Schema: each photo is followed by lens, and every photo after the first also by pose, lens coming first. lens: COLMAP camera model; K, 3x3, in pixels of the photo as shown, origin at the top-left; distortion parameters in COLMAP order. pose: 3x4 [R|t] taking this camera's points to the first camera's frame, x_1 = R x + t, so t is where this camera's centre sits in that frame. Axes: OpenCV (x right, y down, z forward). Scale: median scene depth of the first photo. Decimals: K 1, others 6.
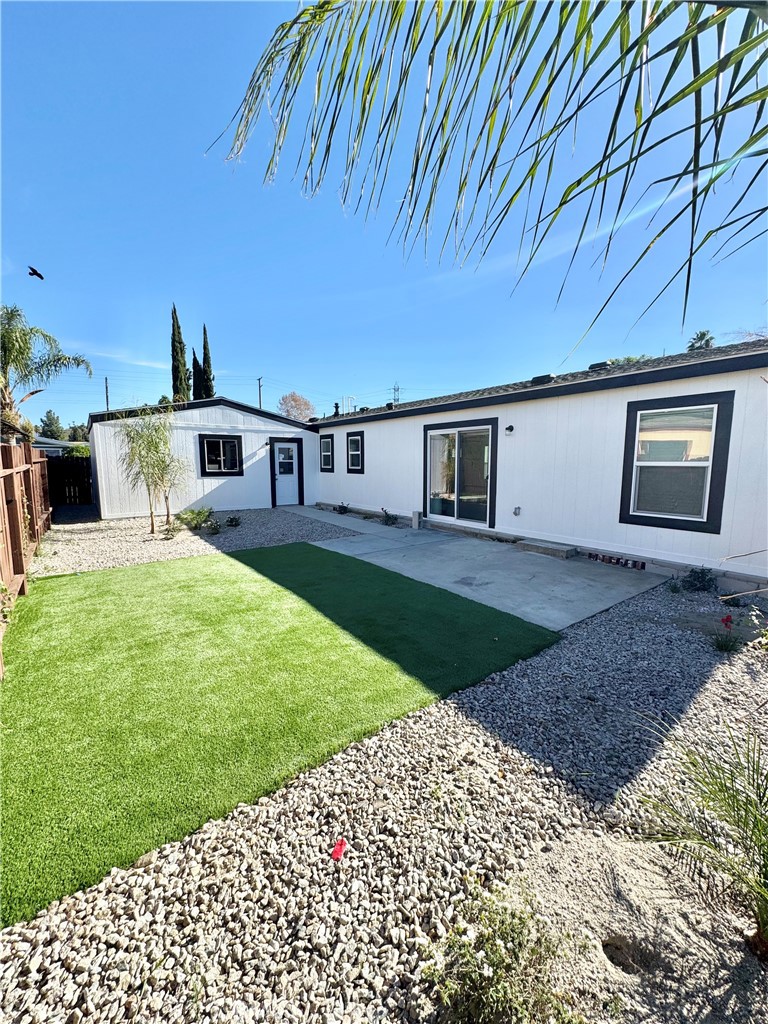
lens RADIAL K [[410.0, 0, 388.6], [0, 410.0, 512.5], [0, 0, 1]] dist [0.004366, 0.000213]
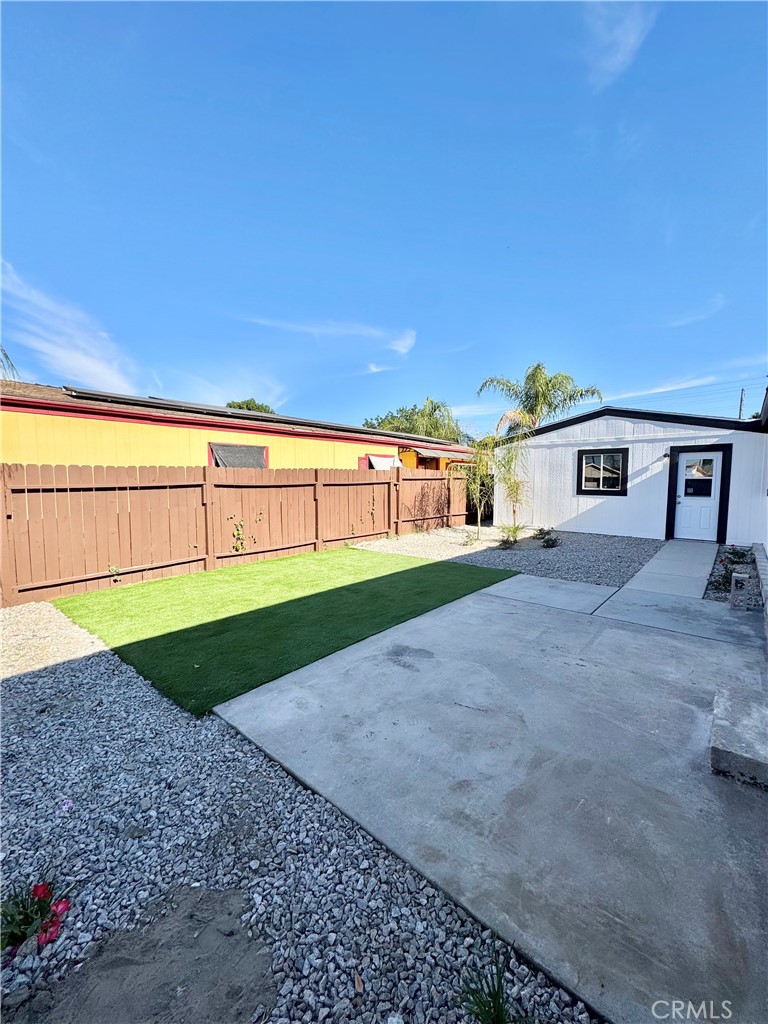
lens RADIAL K [[410.0, 0, 383.3], [0, 410.0, 507.6], [0, 0, 1]] dist [0.004366, 0.000213]
pose [[0.200624, 0.067308, -0.977353, 0.458430], [-0.124010, 0.991357, 0.042817, -0.050434], [0.971788, 0.112611, 0.207237, 0.442735]]
